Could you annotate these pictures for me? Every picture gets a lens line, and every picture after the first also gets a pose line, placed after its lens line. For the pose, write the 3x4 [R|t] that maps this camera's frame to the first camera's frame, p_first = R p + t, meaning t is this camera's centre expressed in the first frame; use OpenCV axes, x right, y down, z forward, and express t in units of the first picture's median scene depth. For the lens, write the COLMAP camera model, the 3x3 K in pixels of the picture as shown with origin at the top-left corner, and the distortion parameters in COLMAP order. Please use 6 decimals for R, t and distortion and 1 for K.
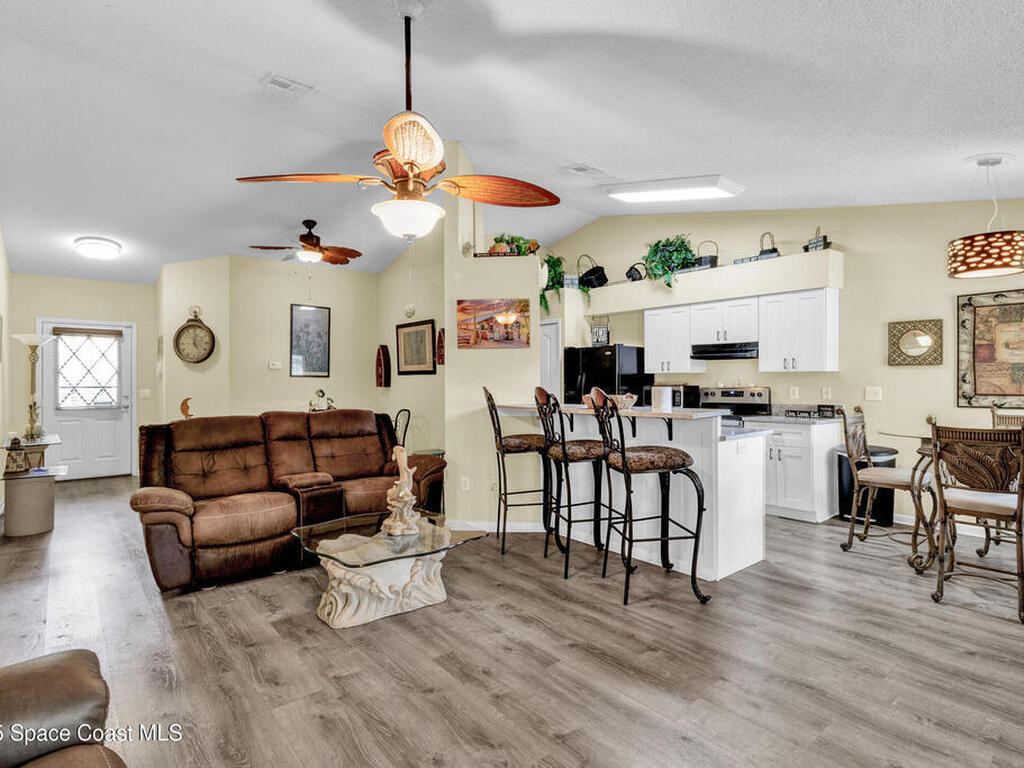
lens RADIAL K [[531.2, 0, 514.3], [0, 531.2, 382.0], [0, 0, 1]] dist [0.000552, 0.000671]
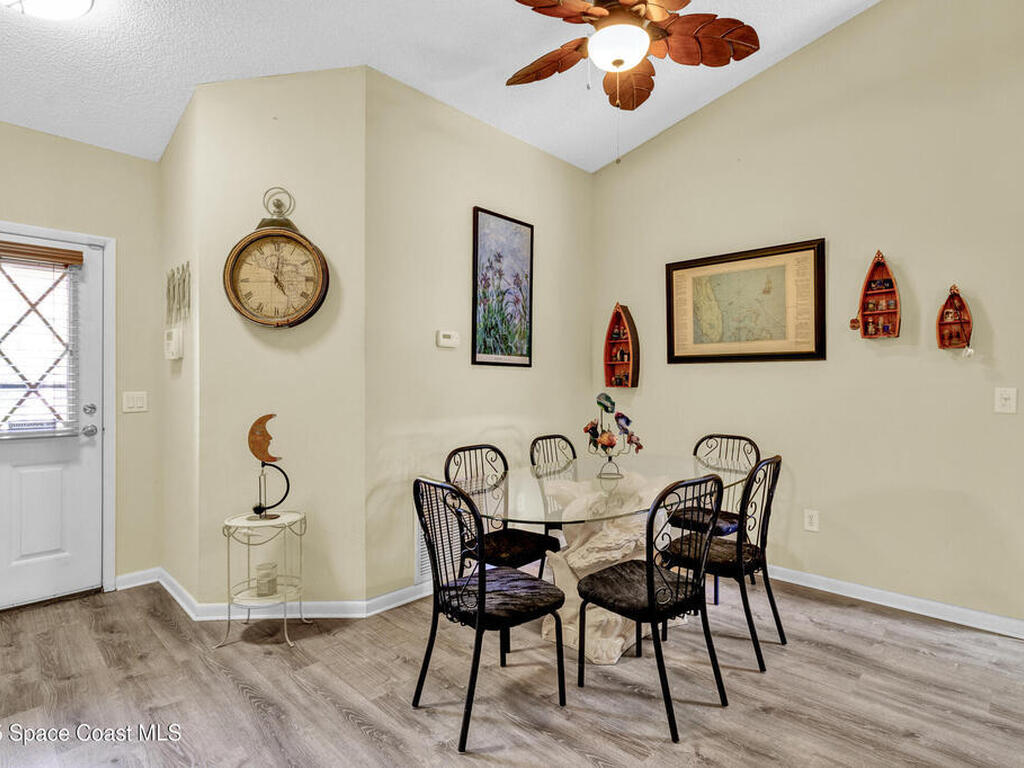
lens RADIAL K [[531.2, 0, 515.0], [0, 531.2, 380.5], [0, 0, 1]] dist [0.000552, 0.000671]
pose [[0.995333, 0.004106, 0.096411, -0.572280], [-0.004007, 0.999991, -0.001223, 0.005357], [-0.096416, 0.000831, 0.995341, 0.717664]]
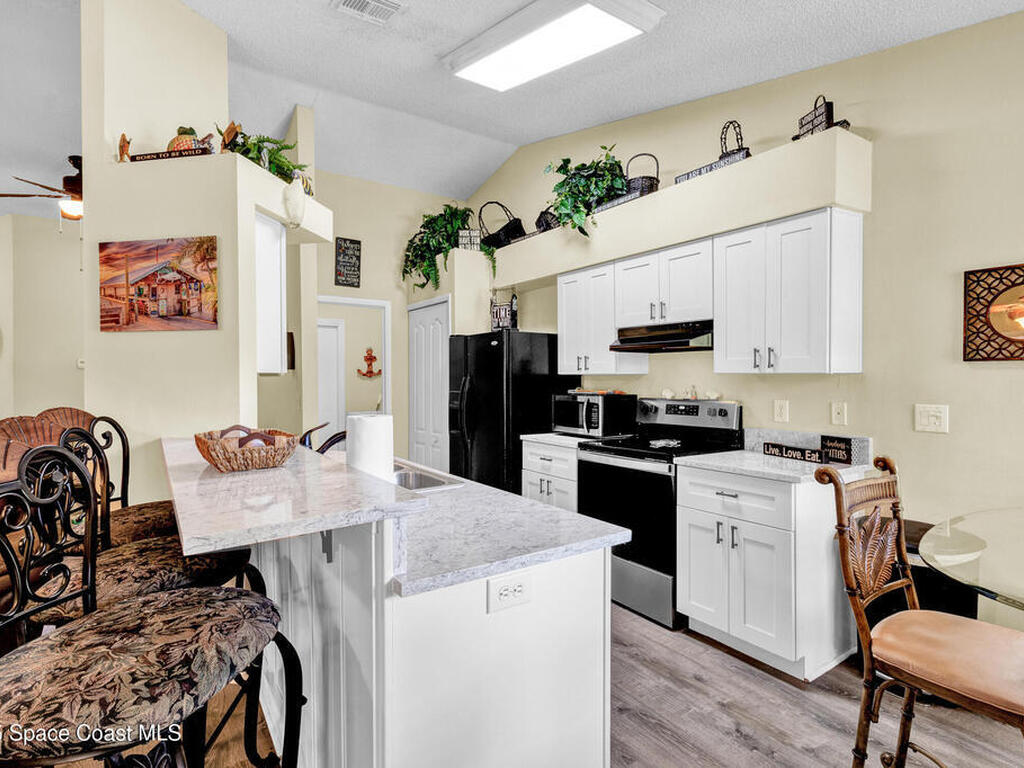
lens RADIAL K [[531.2, 0, 513.6], [0, 531.2, 381.6], [0, 0, 1]] dist [0.000552, 0.000671]
pose [[0.994742, 0.000485, -0.102409, 0.294892], [0.000057, 0.999986, 0.005283, -0.012776], [0.102410, -0.005261, 0.994728, 0.406778]]
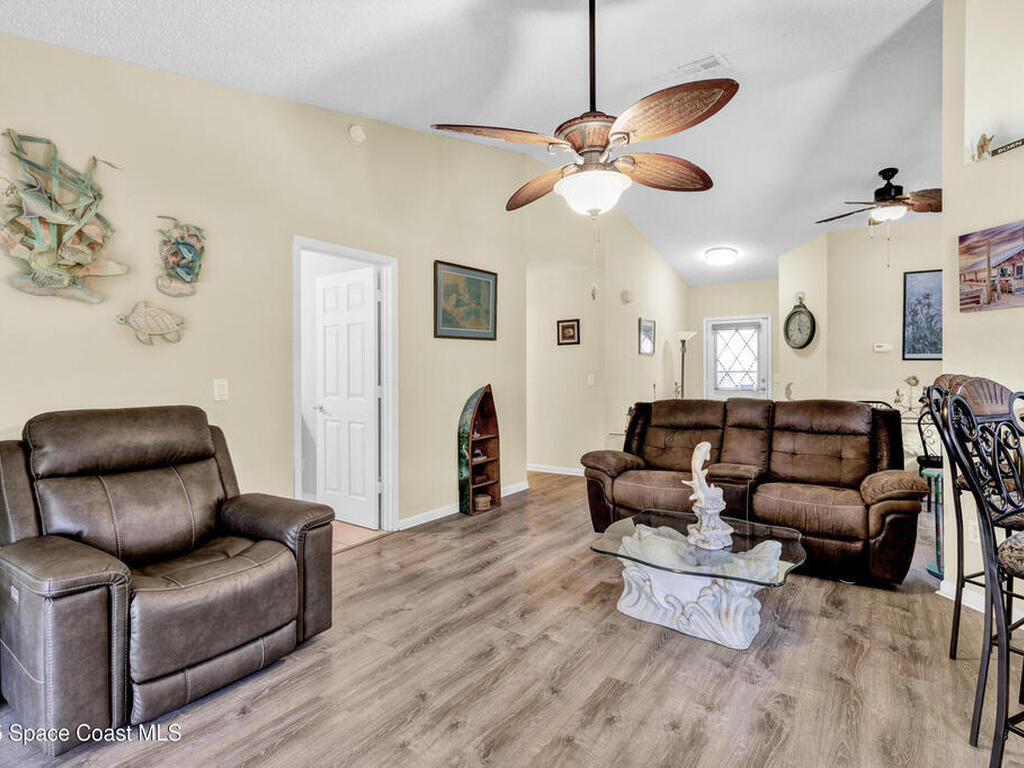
lens RADIAL K [[531.2, 0, 524.7], [0, 531.2, 373.9], [0, 0, 1]] dist [0.000552, 0.000671]
pose [[0.277038, 0.008119, -0.960825, 0.286581], [0.005400, 0.999935, 0.010007, -0.000152], [0.960844, -0.007961, 0.276976, 0.265652]]
